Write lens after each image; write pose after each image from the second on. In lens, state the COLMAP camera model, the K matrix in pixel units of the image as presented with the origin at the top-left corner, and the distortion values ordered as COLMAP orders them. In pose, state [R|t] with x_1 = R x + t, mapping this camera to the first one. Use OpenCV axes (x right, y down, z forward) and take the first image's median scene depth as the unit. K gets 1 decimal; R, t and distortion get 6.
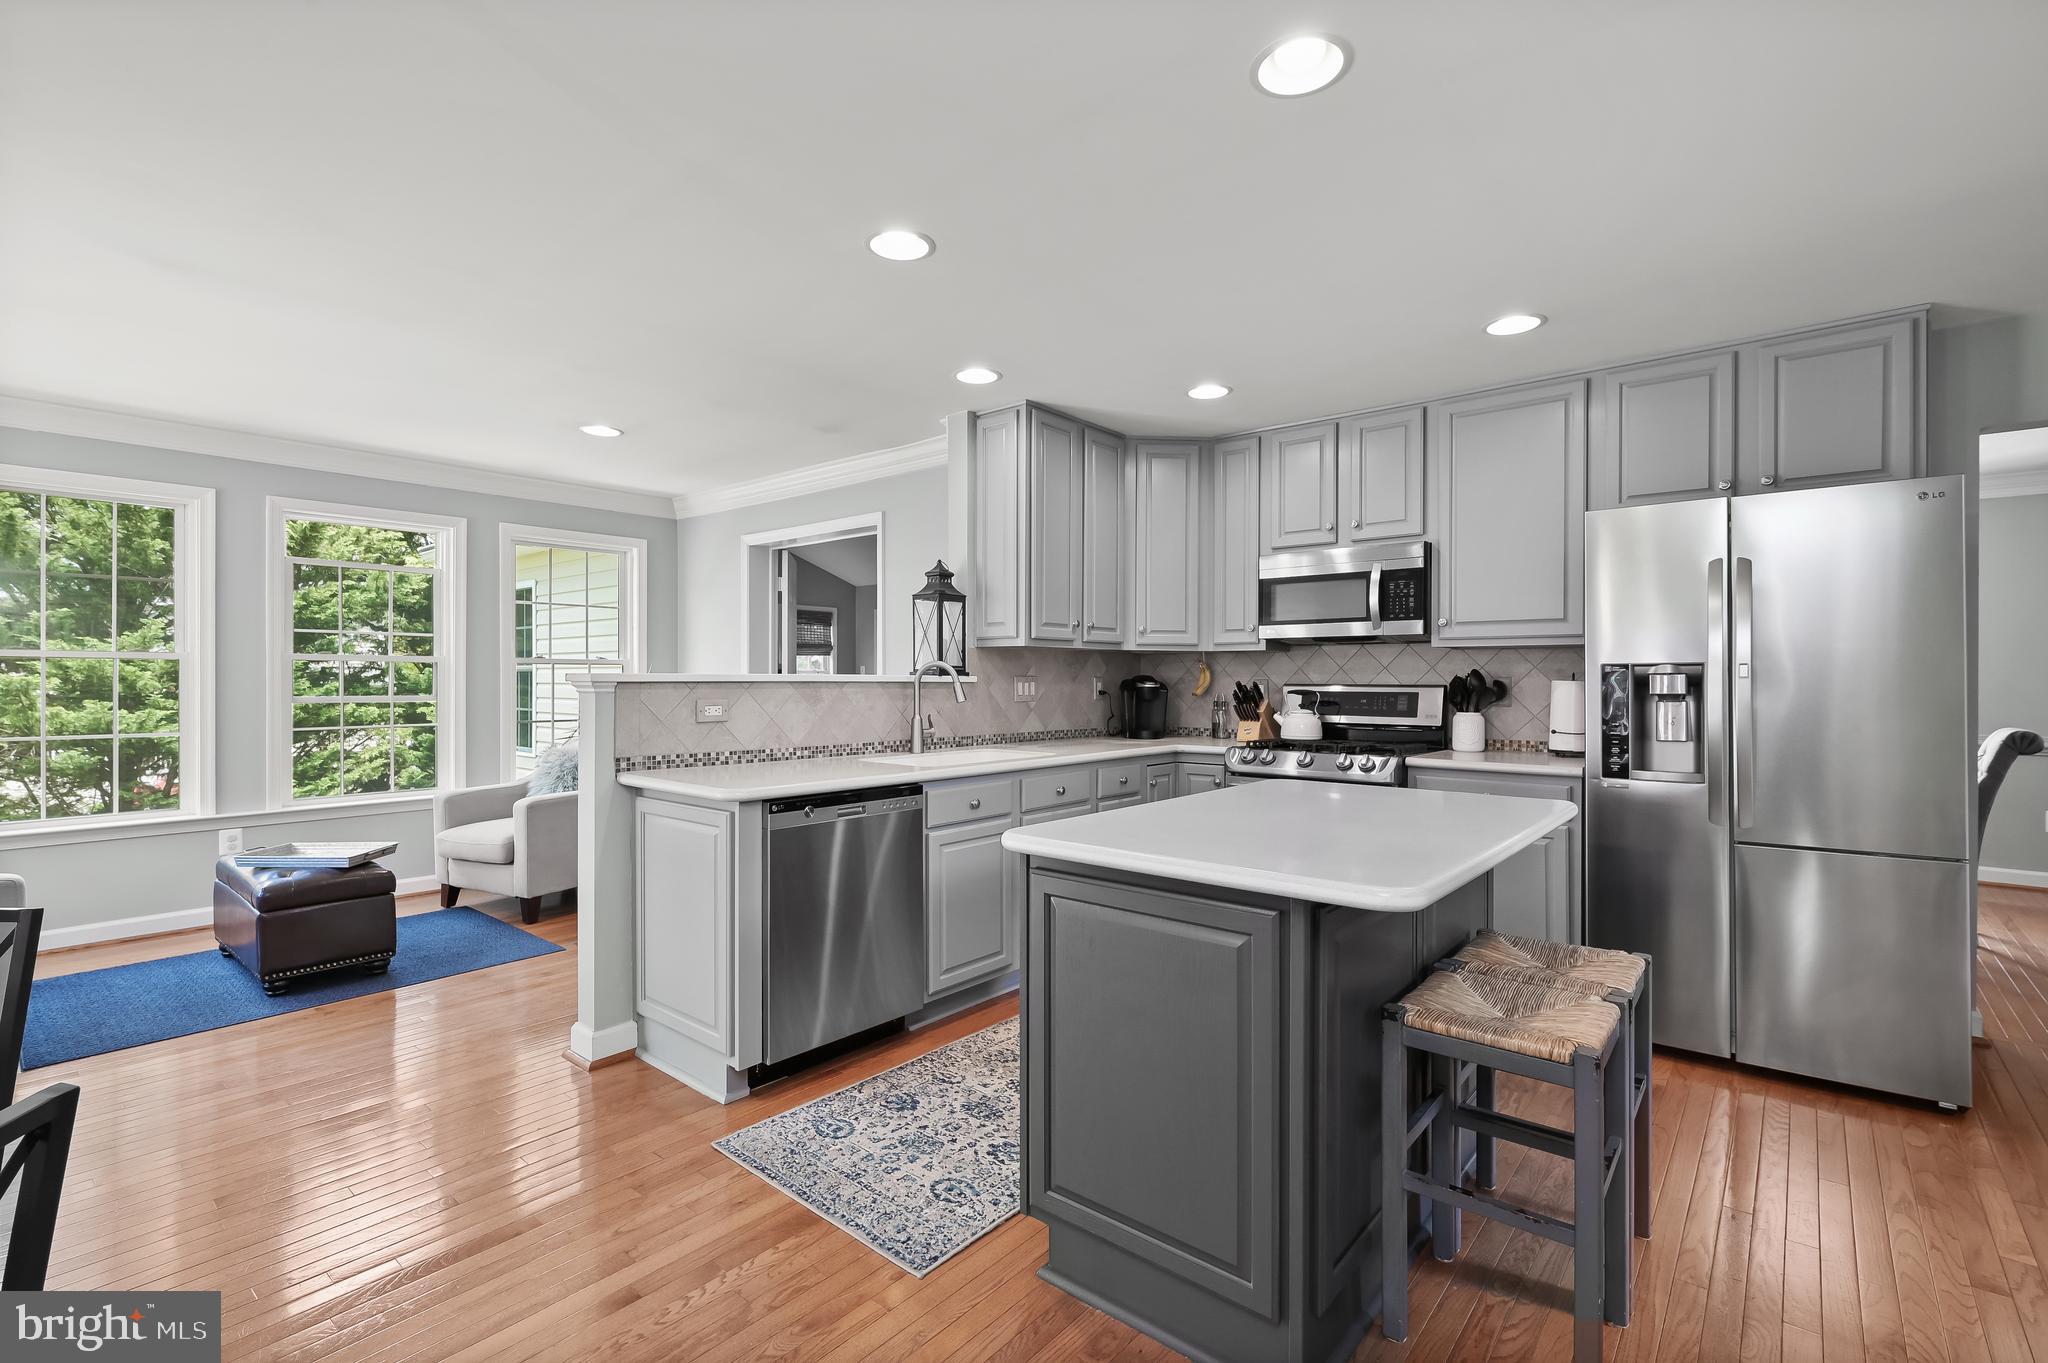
lens RADIAL K [[914.1, 0, 1027.1], [0, 914.1, 689.1], [0, 0, 1]] dist [0.000103, 0.000138]
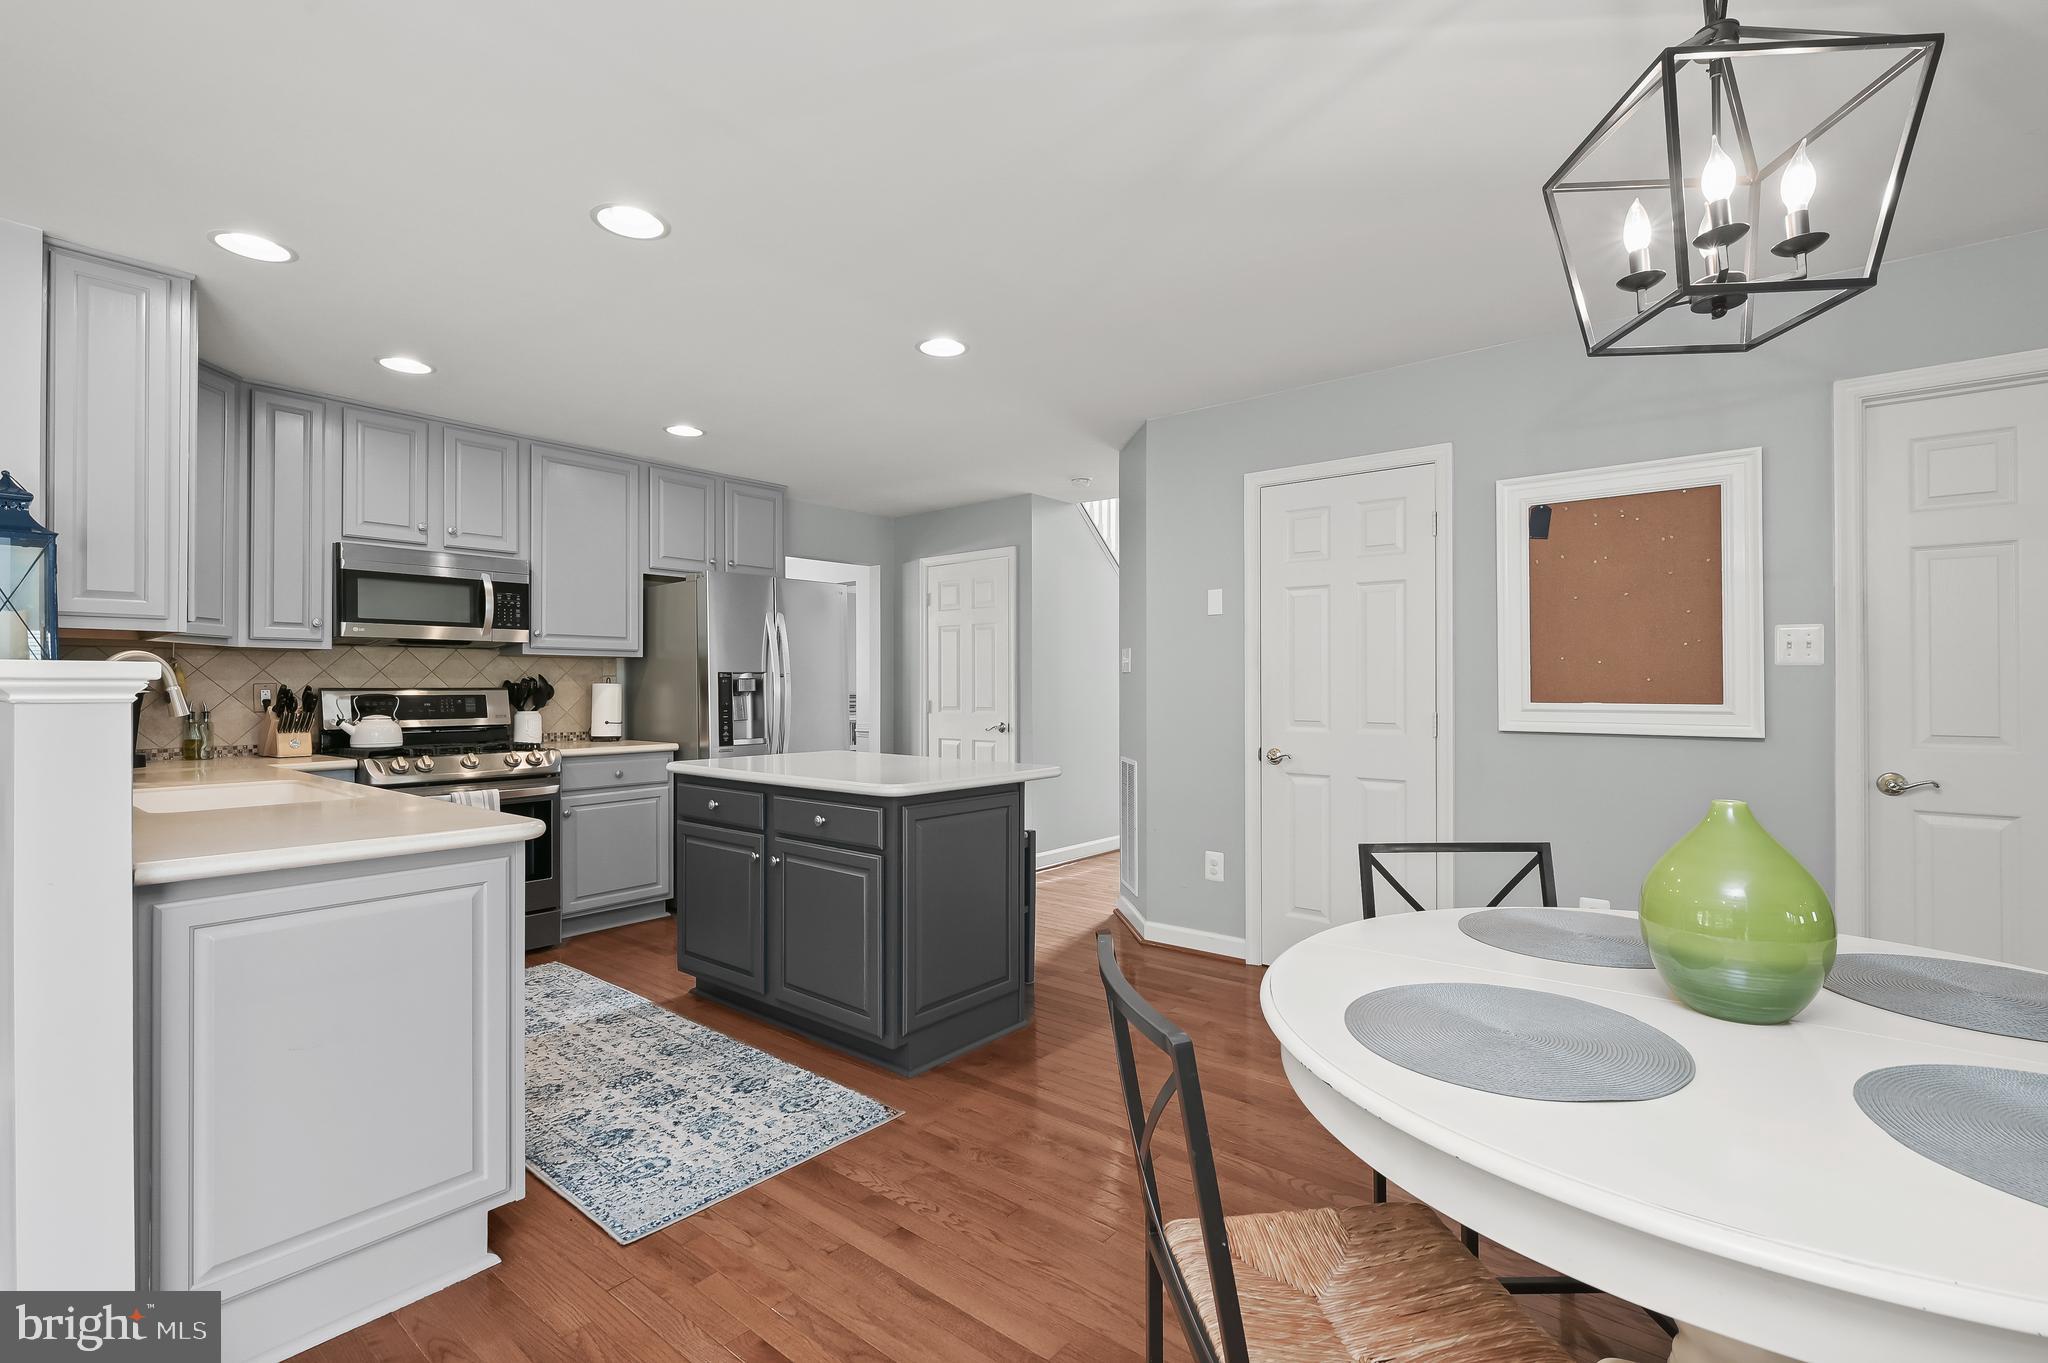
lens RADIAL K [[914.1, 0, 1027.1], [0, 914.1, 689.1], [0, 0, 1]] dist [0.000103, 0.000138]
pose [[-0.009040, -0.004411, 0.999949, -0.761012], [0.015683, 0.999867, 0.004552, 0.002427], [-0.999836, 0.015724, -0.008969, 0.418871]]
